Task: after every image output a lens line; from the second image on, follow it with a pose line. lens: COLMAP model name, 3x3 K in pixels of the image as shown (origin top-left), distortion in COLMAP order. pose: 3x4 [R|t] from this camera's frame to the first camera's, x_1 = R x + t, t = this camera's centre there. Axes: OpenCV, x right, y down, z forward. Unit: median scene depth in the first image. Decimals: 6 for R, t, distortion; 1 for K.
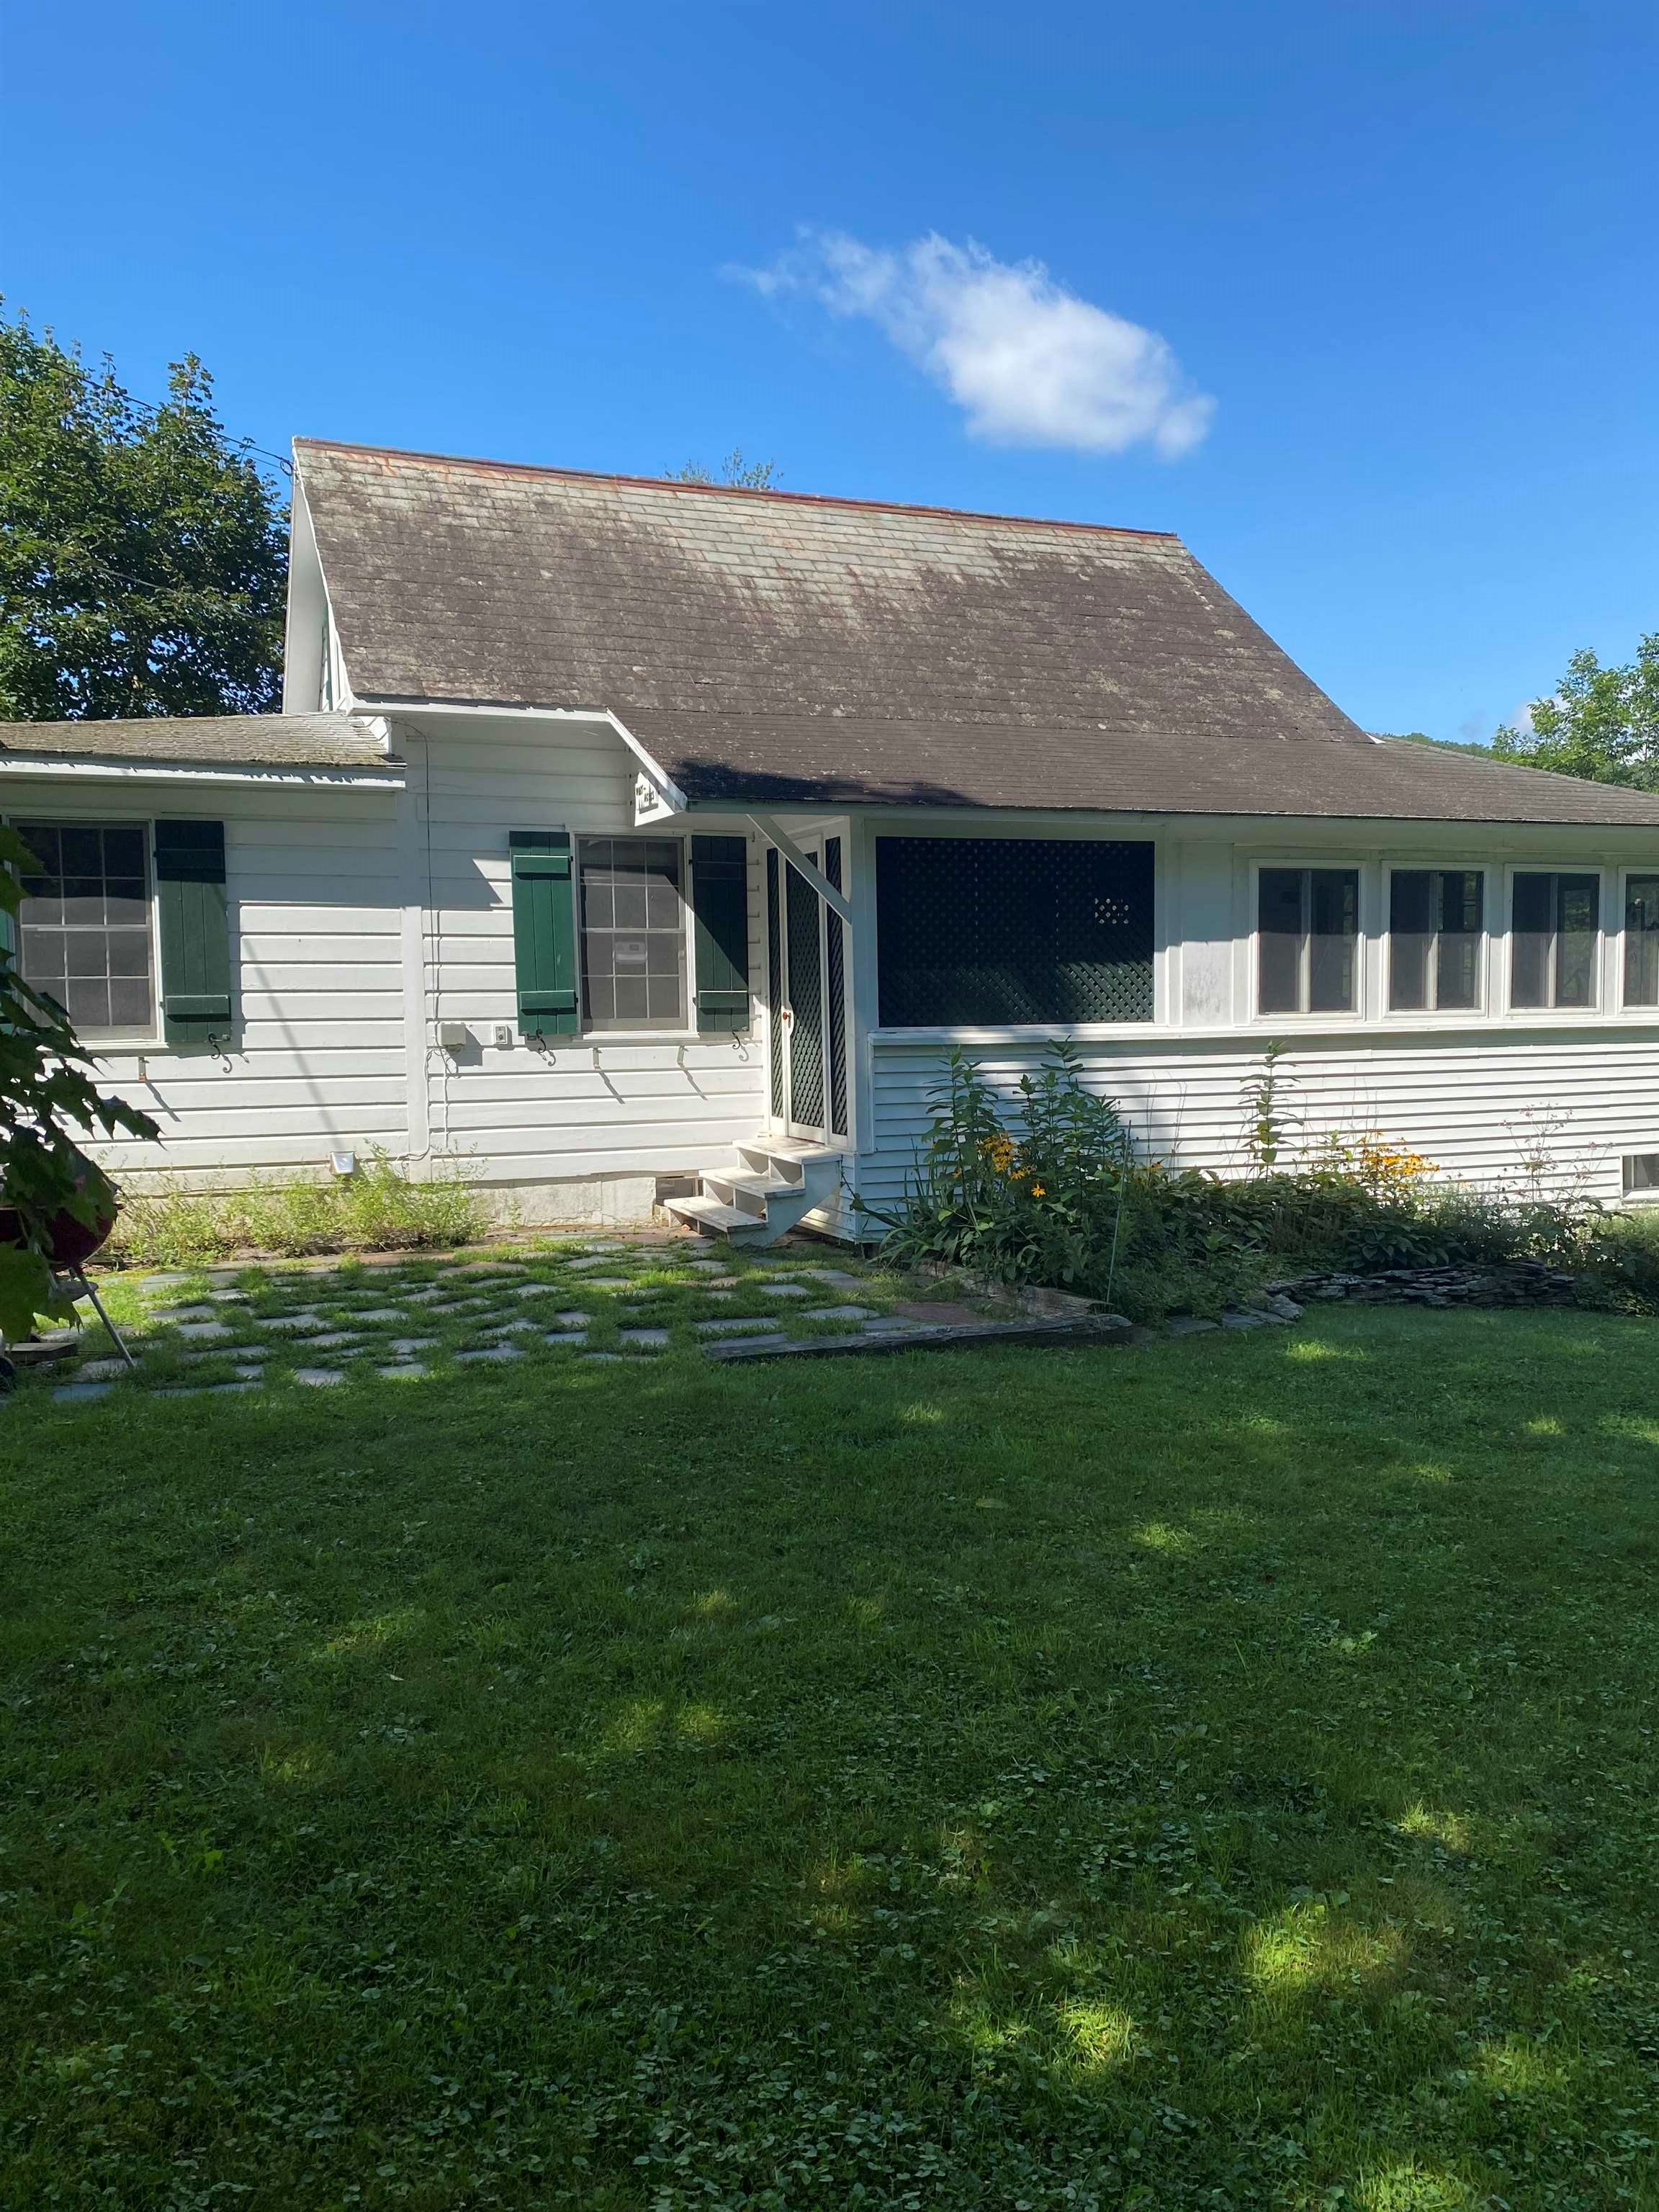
lens RADIAL K [[1640.7, 0, 829.5], [0, 1640.7, 1106.0], [0, 0, 1]] dist [-0.062740, -0.001553]
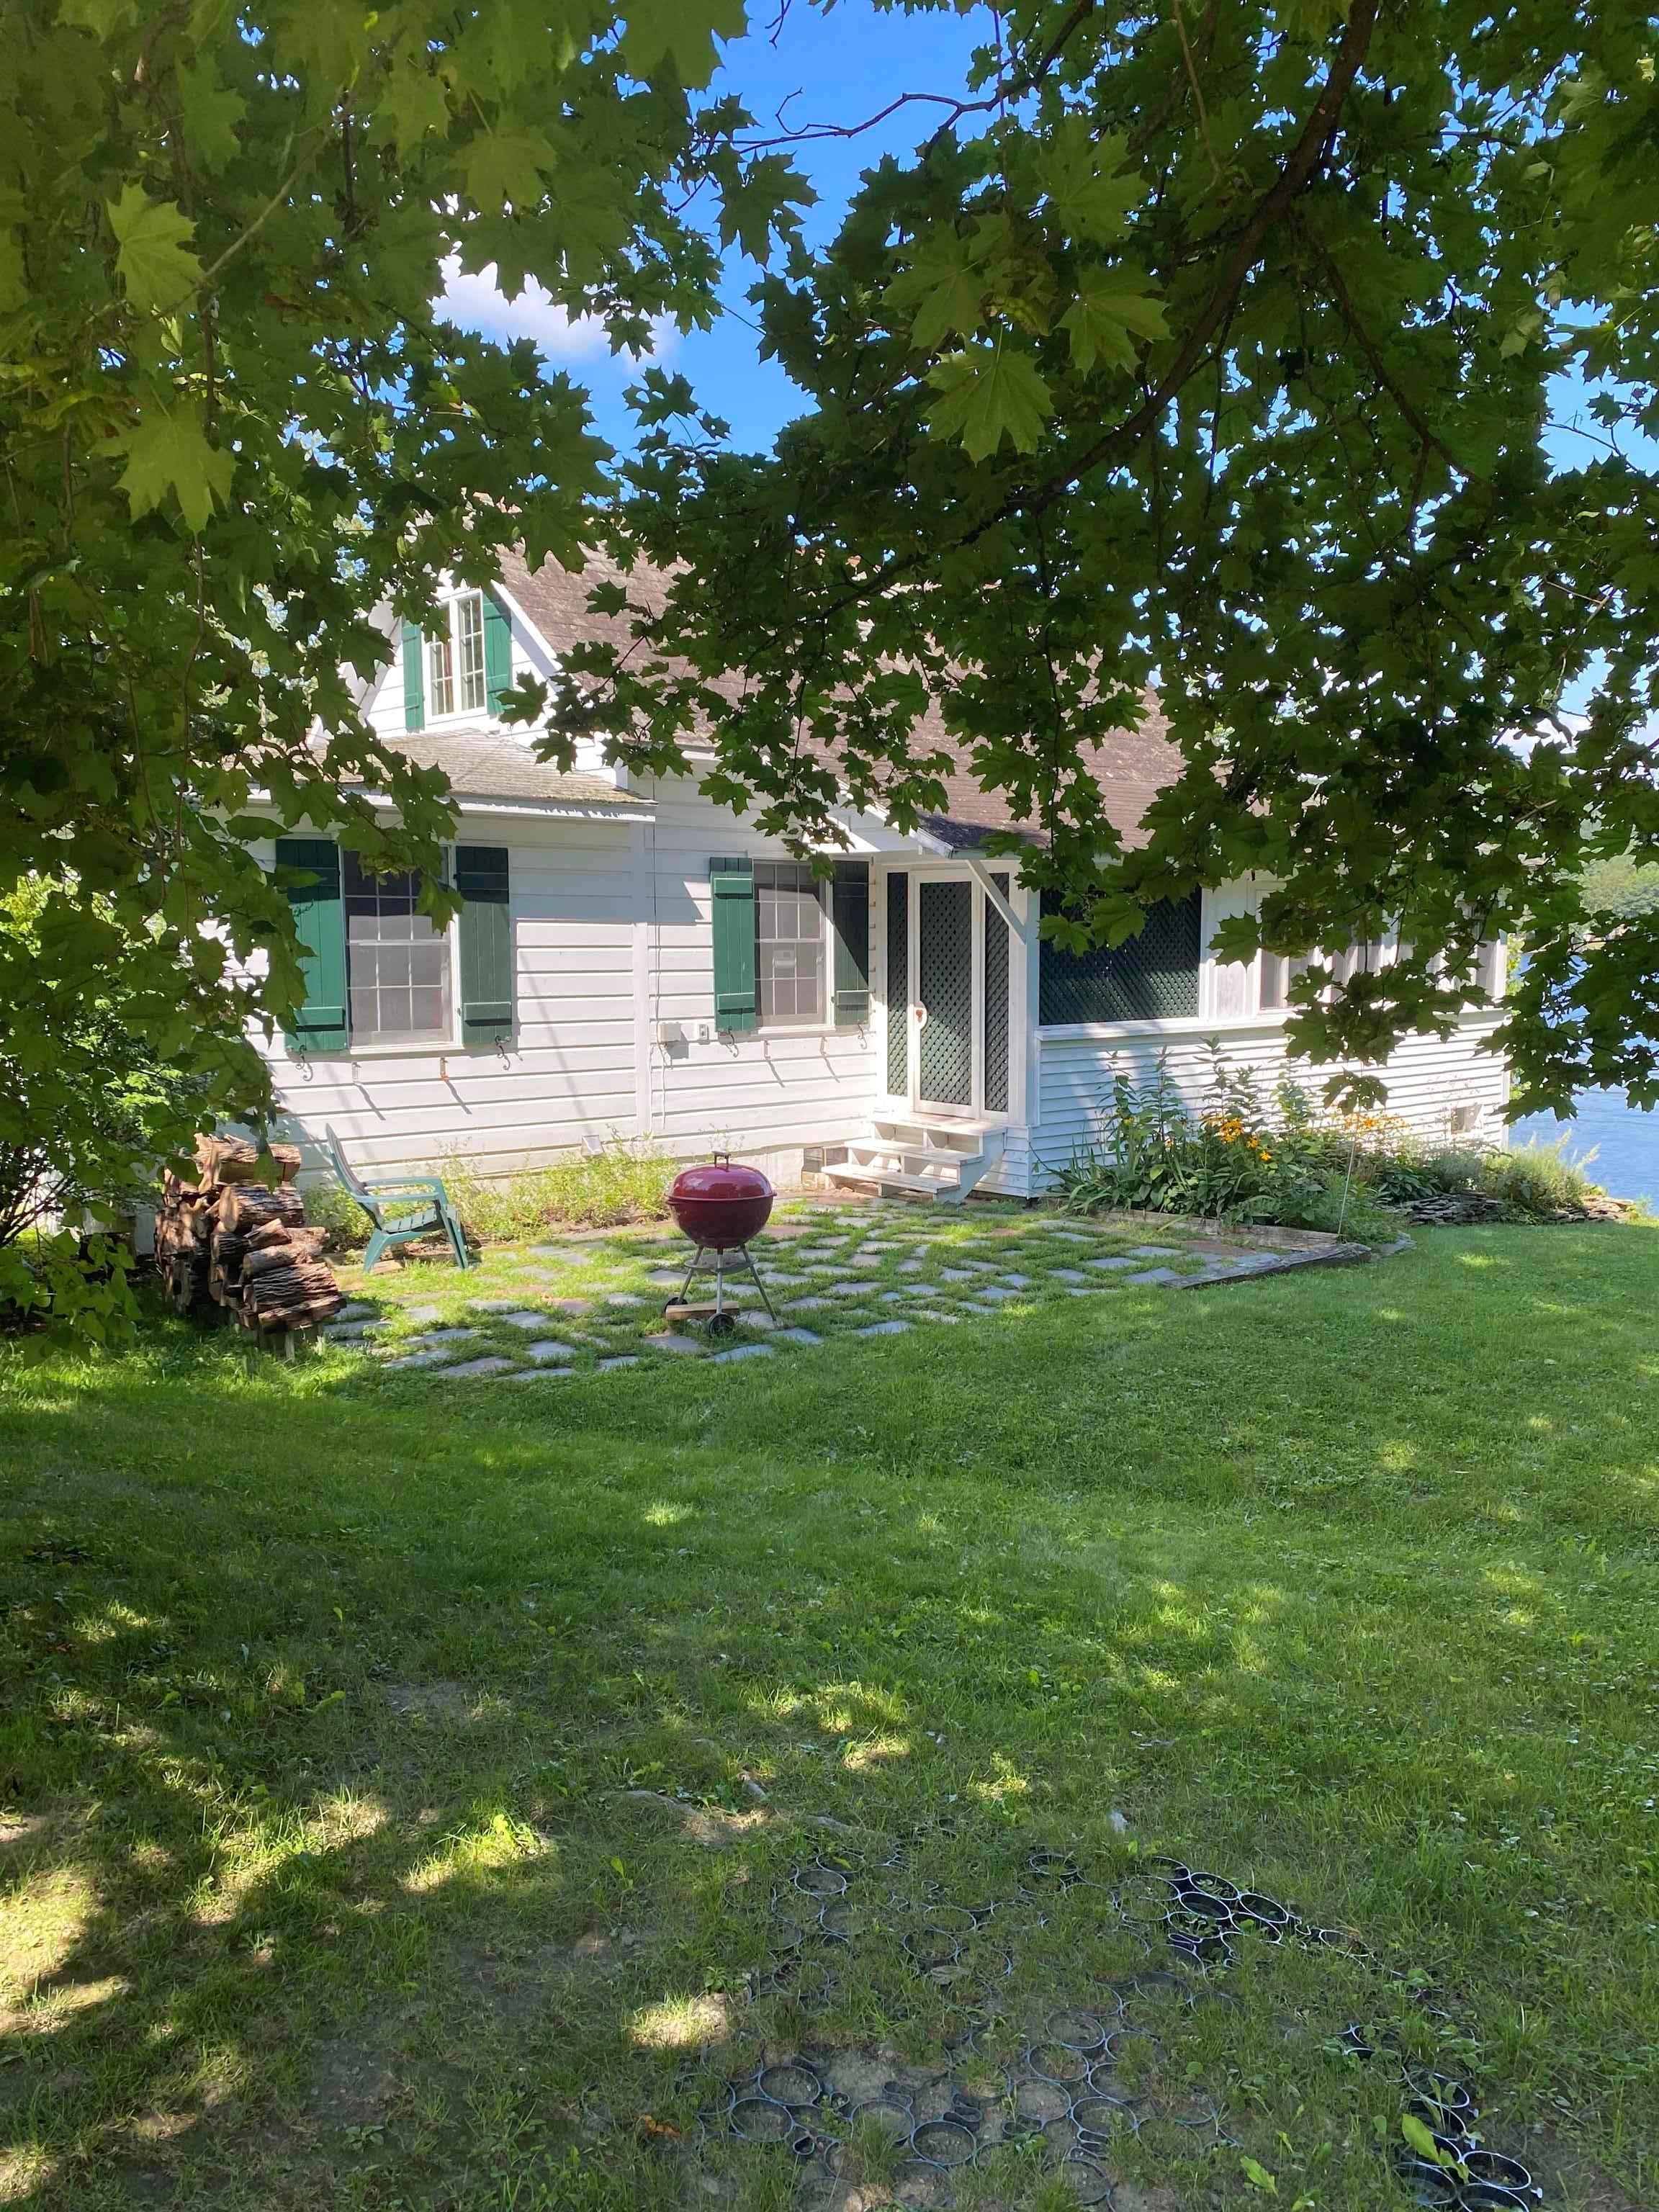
lens RADIAL K [[1665.3, 0, 768.9], [0, 1665.3, 1094.3], [0, 0, 1]] dist [0.026643, -0.004127]
pose [[0.959351, -0.019901, 0.281512, -0.497677], [0.011334, 0.999423, 0.032027, -0.036698], [-0.281986, -0.027534, 0.959023, -0.160377]]
